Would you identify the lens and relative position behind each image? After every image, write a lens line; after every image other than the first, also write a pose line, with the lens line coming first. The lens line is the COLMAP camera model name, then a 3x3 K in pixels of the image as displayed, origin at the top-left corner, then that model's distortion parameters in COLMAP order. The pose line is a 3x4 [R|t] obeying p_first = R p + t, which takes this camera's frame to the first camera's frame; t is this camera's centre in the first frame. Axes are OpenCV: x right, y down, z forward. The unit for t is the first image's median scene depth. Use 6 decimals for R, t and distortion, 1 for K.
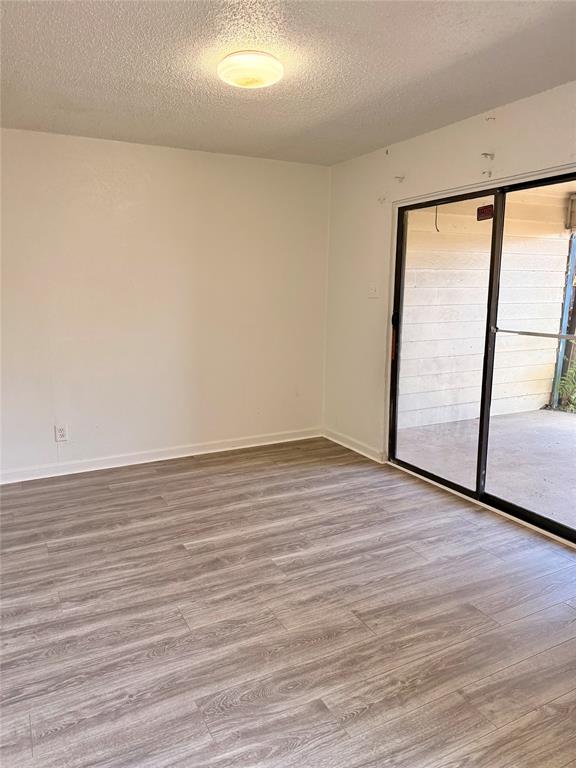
lens RADIAL K [[534.6, 0, 286.0], [0, 534.6, 387.1], [0, 0, 1]] dist [0.007976, 0.001376]
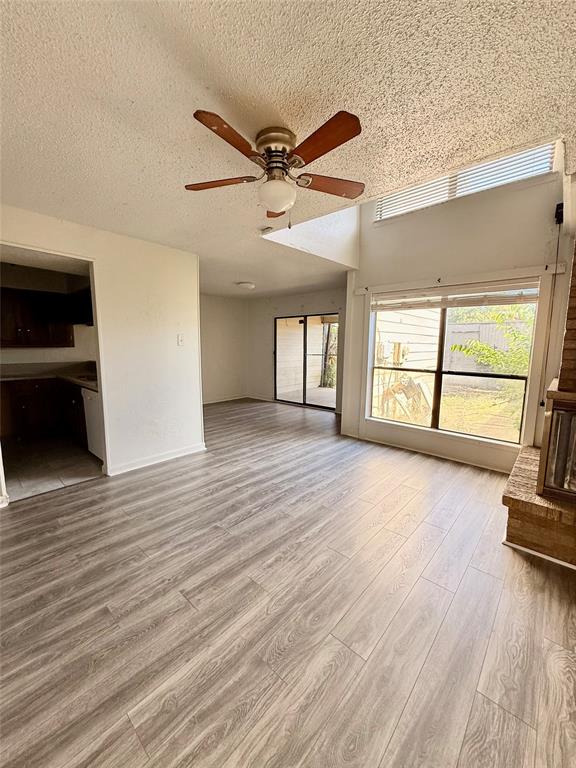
lens RADIAL K [[307.7, 0, 291.7], [0, 307.7, 383.2], [0, 0, 1]] dist [0.003036, 0.000271]
pose [[0.930316, -0.041464, 0.364408, -0.432417], [0.062337, 0.997008, -0.045701, 0.163229], [-0.361423, 0.065232, 0.930117, -0.813594]]
